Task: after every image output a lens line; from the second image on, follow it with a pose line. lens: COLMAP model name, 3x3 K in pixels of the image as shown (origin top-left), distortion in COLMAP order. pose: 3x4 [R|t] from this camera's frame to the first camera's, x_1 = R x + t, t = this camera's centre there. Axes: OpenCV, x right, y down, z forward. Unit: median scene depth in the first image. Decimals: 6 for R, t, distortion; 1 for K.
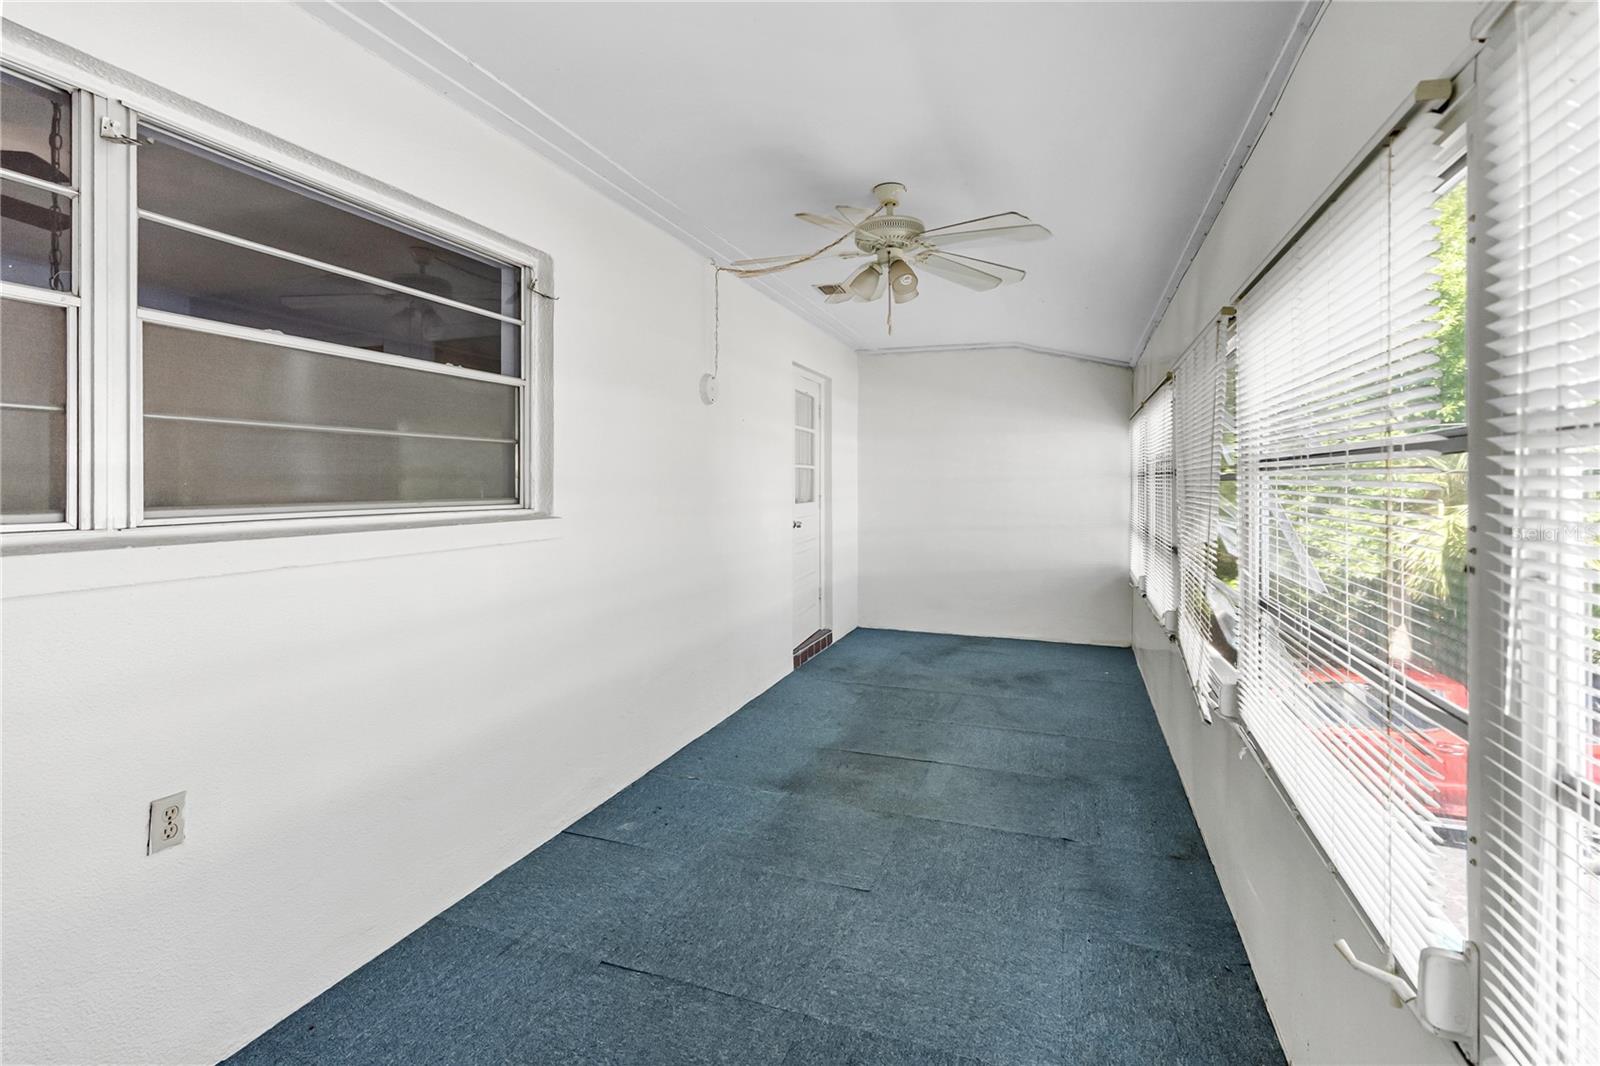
lens RADIAL K [[721.4, 0, 803.3], [0, 721.4, 483.9], [0, 0, 1]] dist [-0.001807, 0.001337]
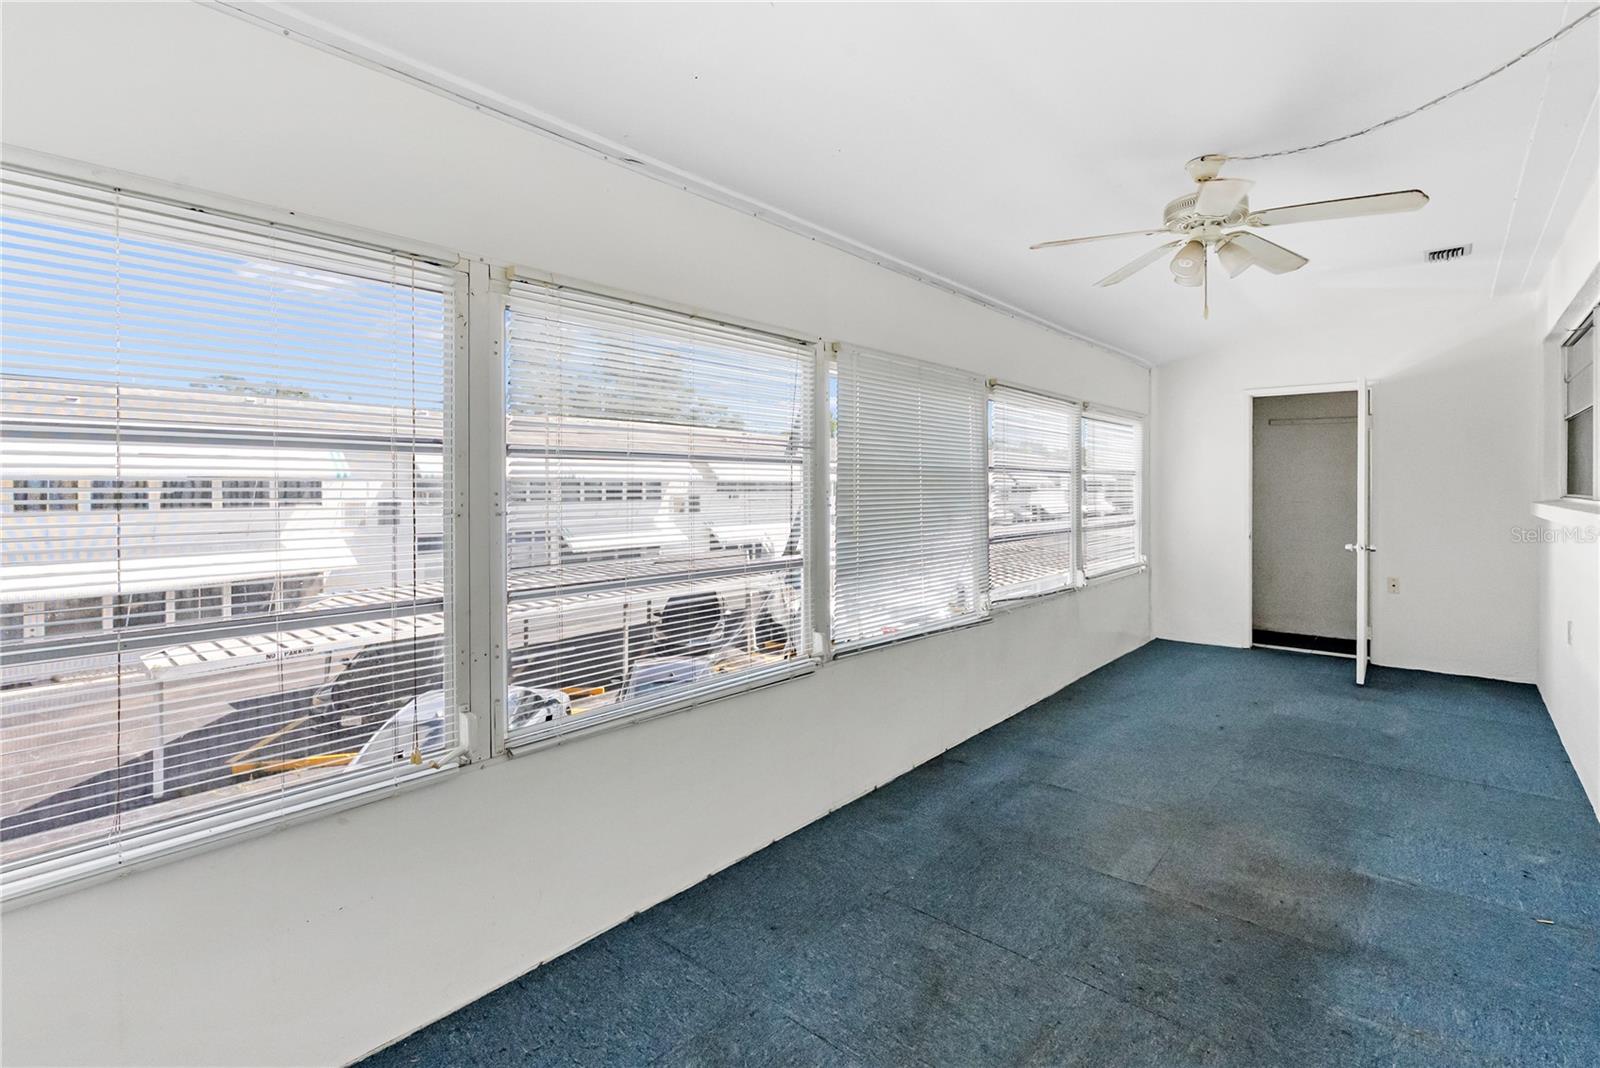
lens RADIAL K [[721.4, 0, 801.8], [0, 721.4, 486.6], [0, 0, 1]] dist [-0.001807, 0.001337]
pose [[-0.930229, -0.003635, 0.366962, 0.253619], [-0.002161, 0.999988, 0.004426, 0.006079], [-0.366973, 0.003324, -0.930226, 1.957249]]
